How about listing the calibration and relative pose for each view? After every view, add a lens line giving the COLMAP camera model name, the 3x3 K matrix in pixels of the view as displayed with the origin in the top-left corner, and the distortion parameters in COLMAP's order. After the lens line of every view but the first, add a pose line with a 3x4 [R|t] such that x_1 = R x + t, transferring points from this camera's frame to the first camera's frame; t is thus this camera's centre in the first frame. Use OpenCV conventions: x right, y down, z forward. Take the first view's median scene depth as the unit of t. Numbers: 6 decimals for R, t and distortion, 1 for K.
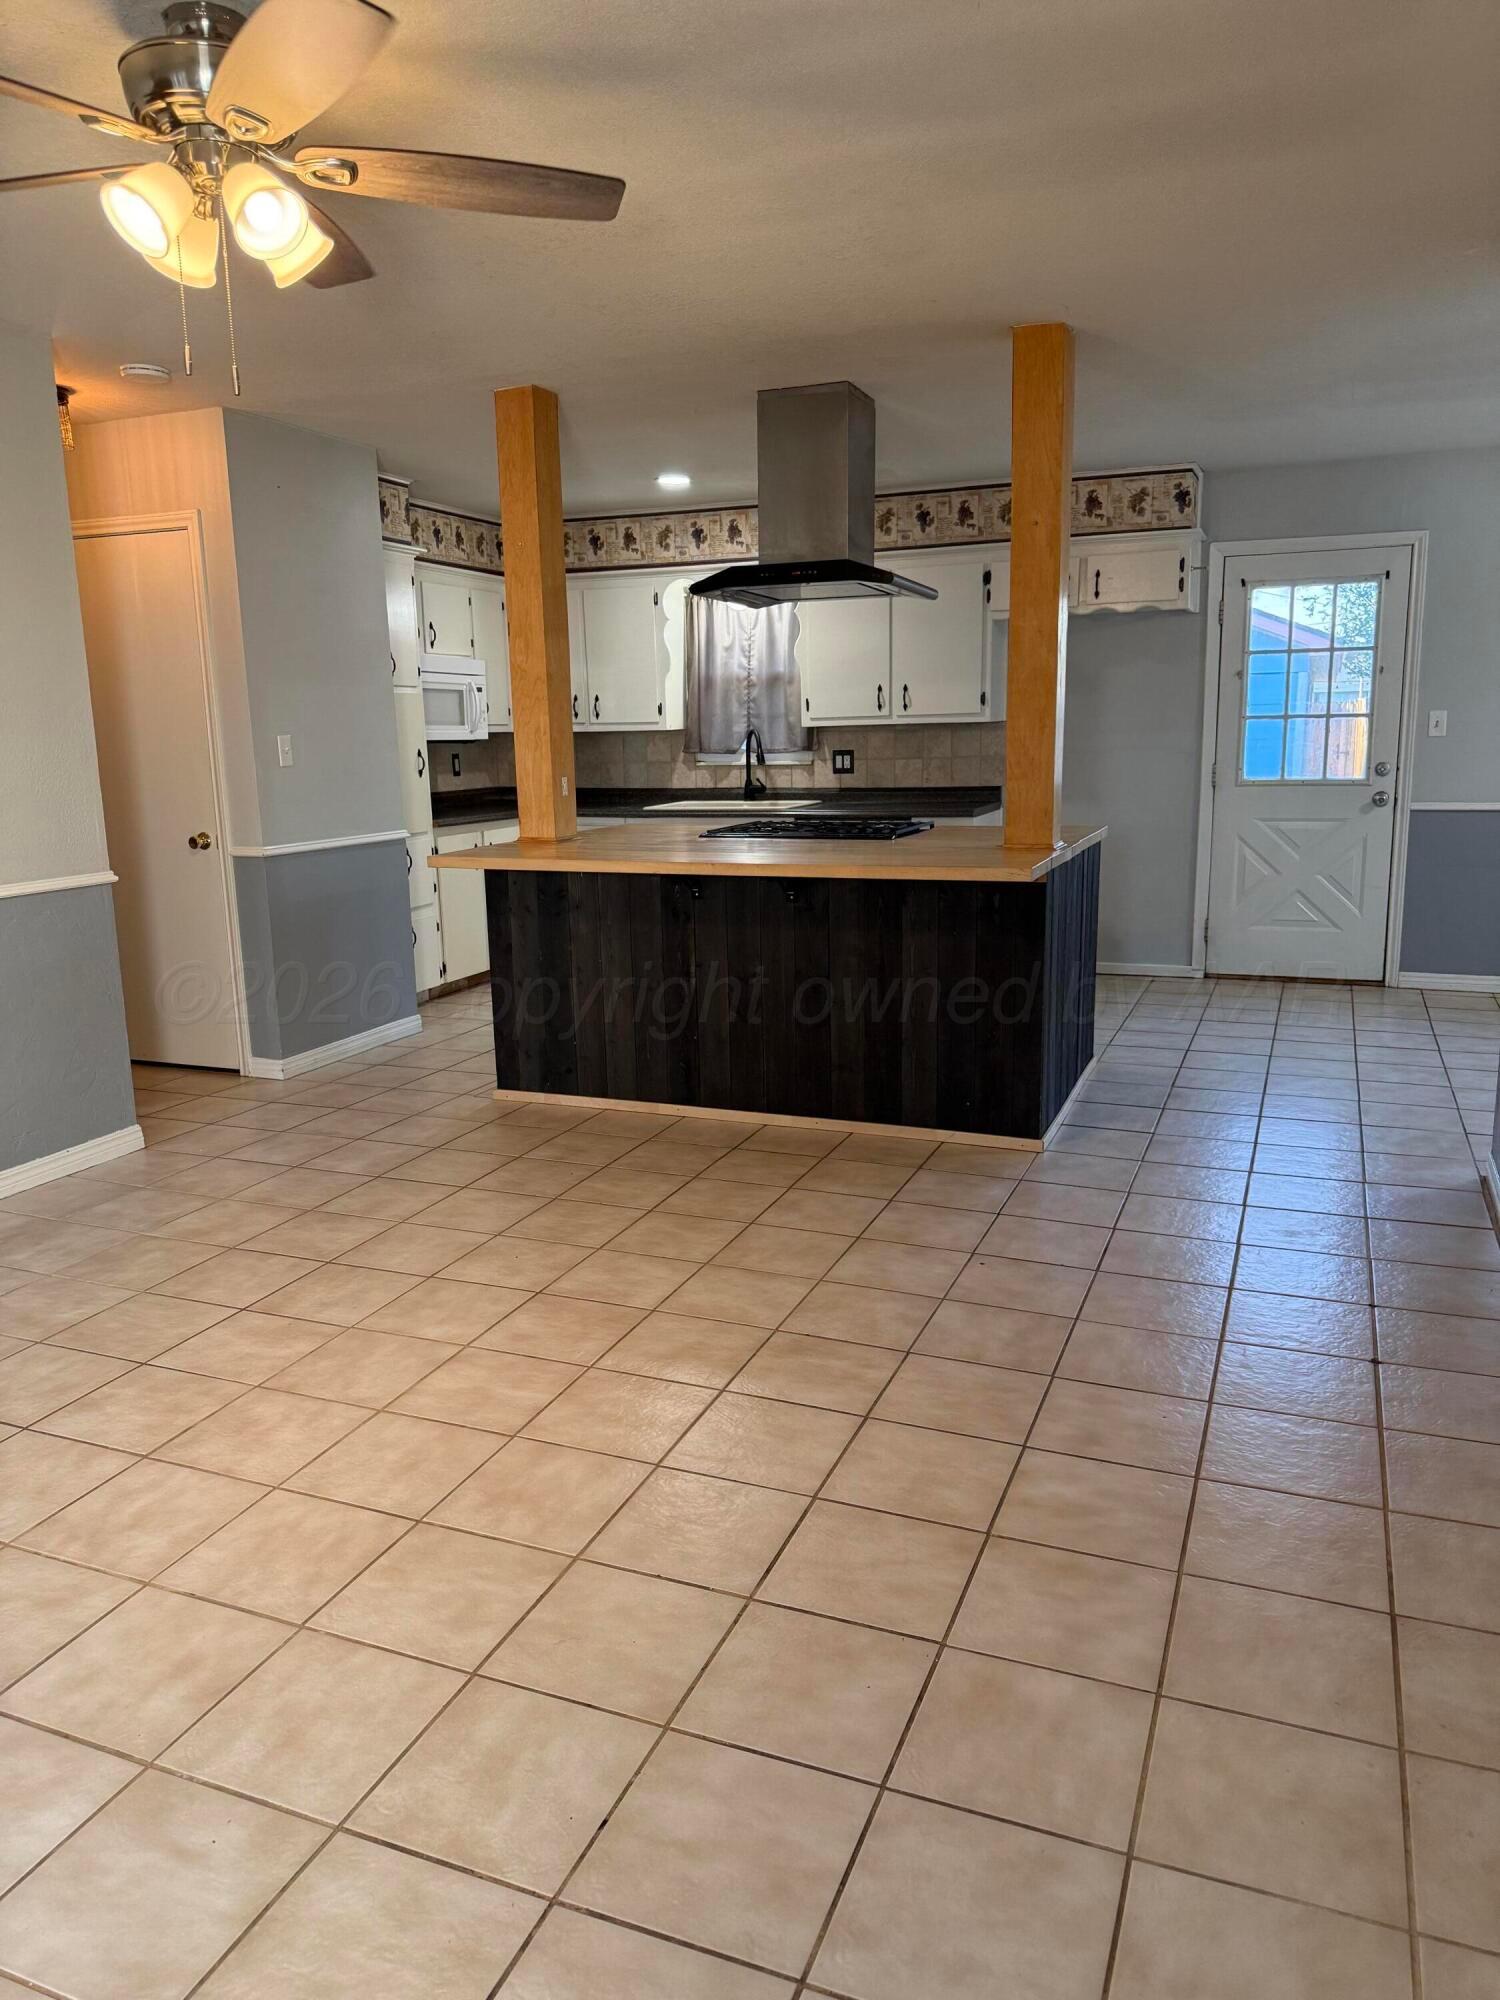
lens RADIAL K [[1397.1, 0, 744.4], [0, 1397.1, 994.0], [0, 0, 1]] dist [0.094555, -0.119948]
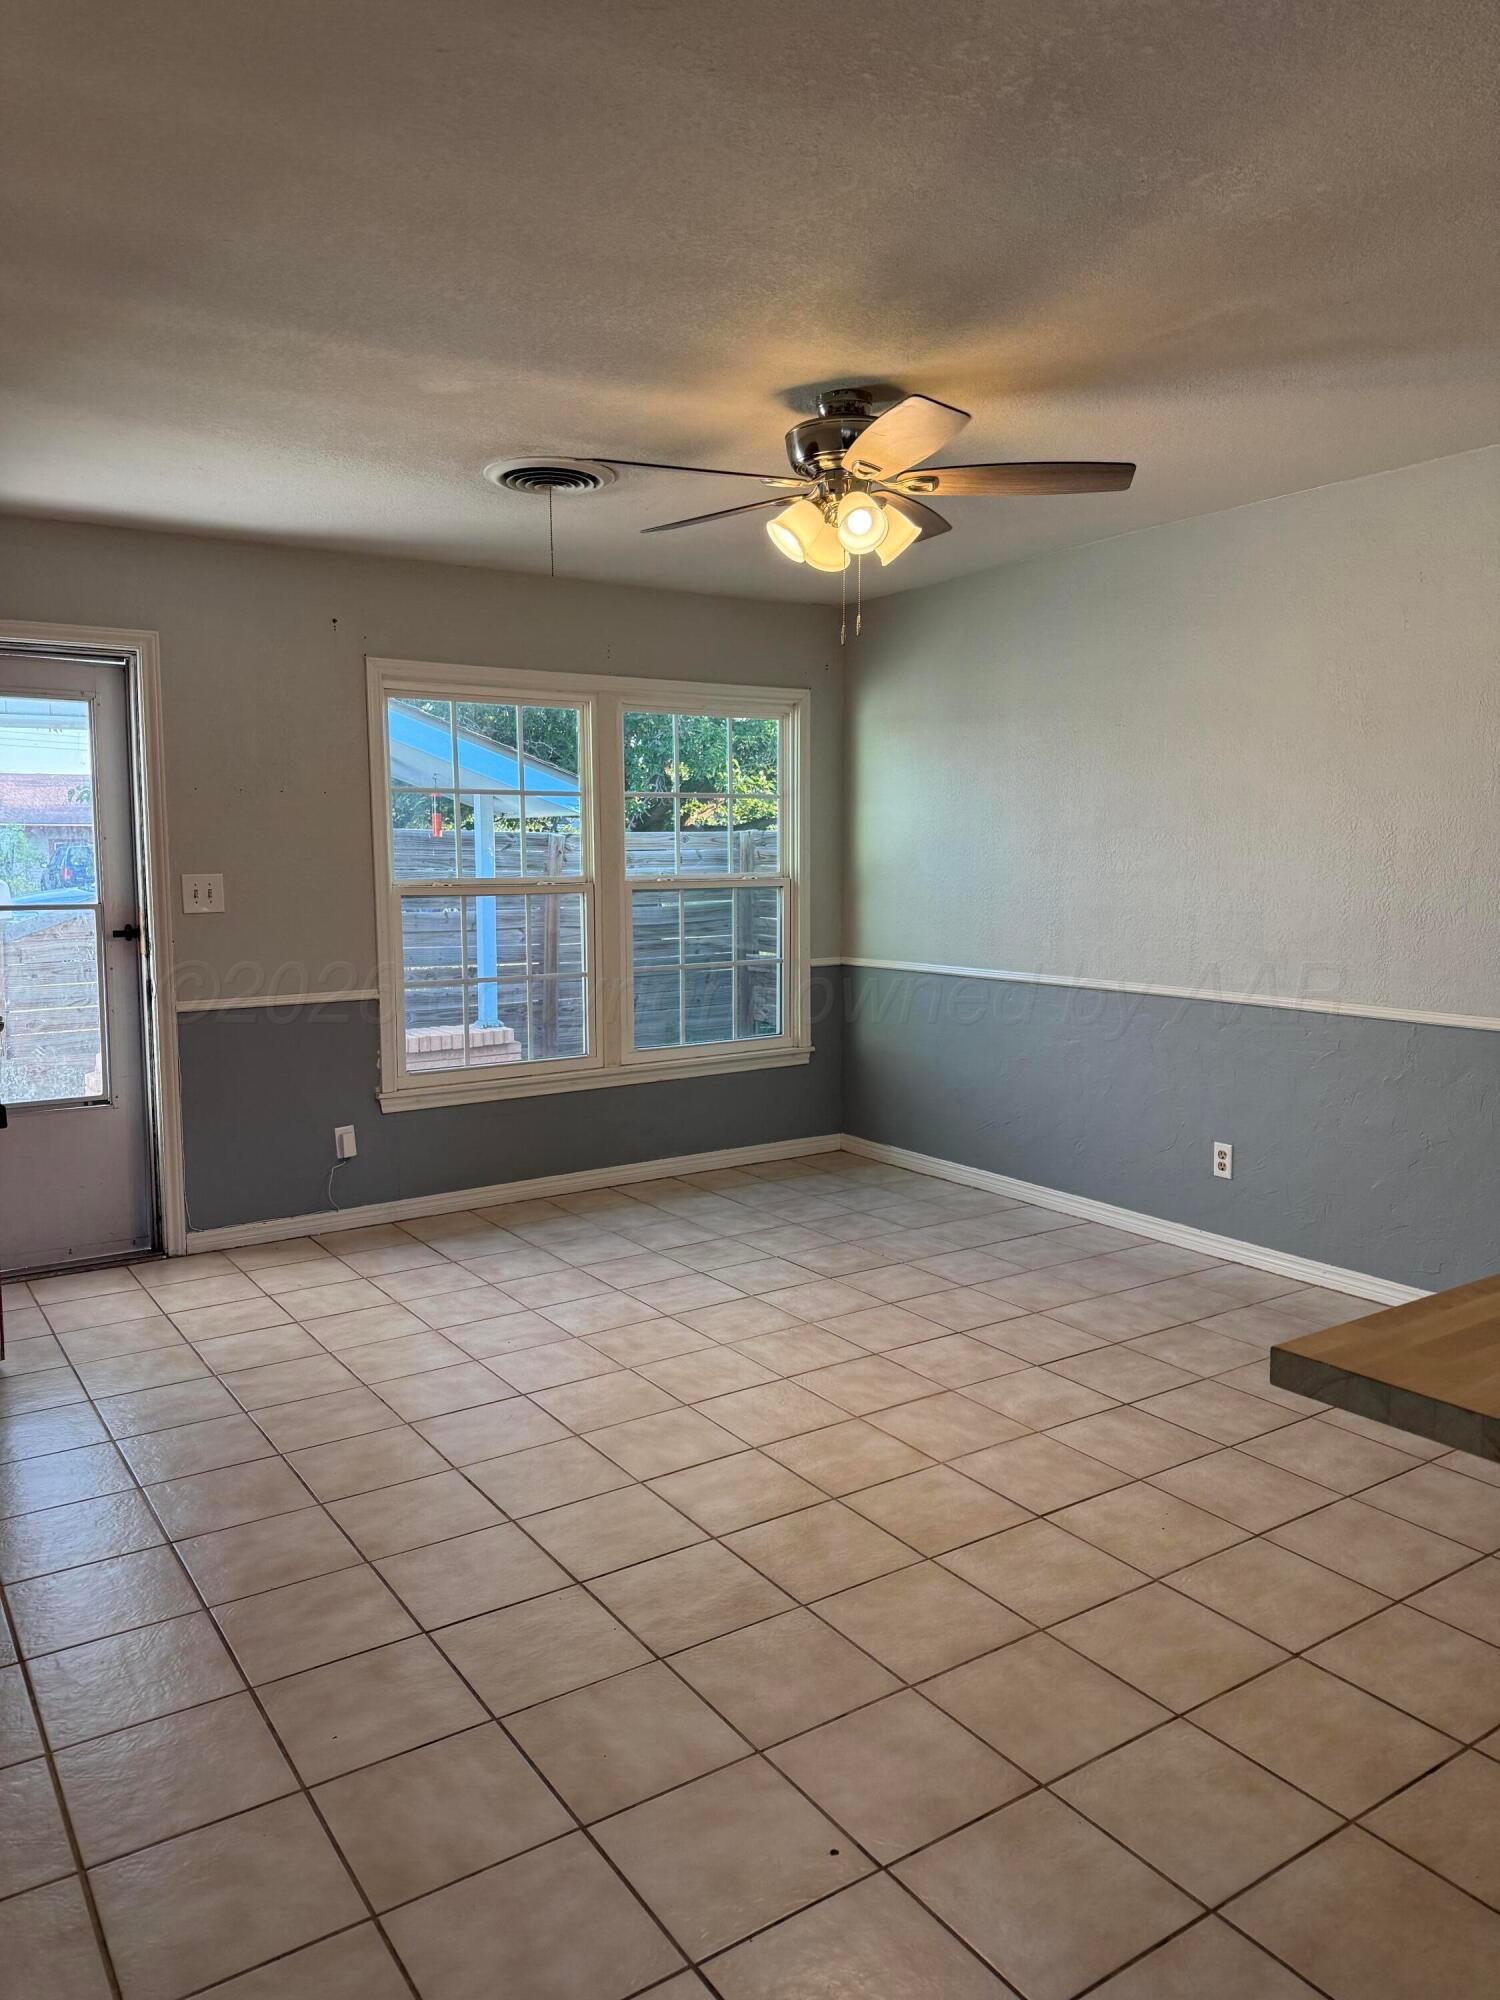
lens RADIAL K [[1423.7, 0, 736.2], [0, 1423.7, 1006.2], [0, 0, 1]] dist [0.097600, -0.166496]
pose [[-0.570276, 0.113723, -0.813543, 0.311843], [-0.139357, 0.962622, 0.232248, -0.130096], [0.809546, 0.245818, -0.533112, 0.601927]]
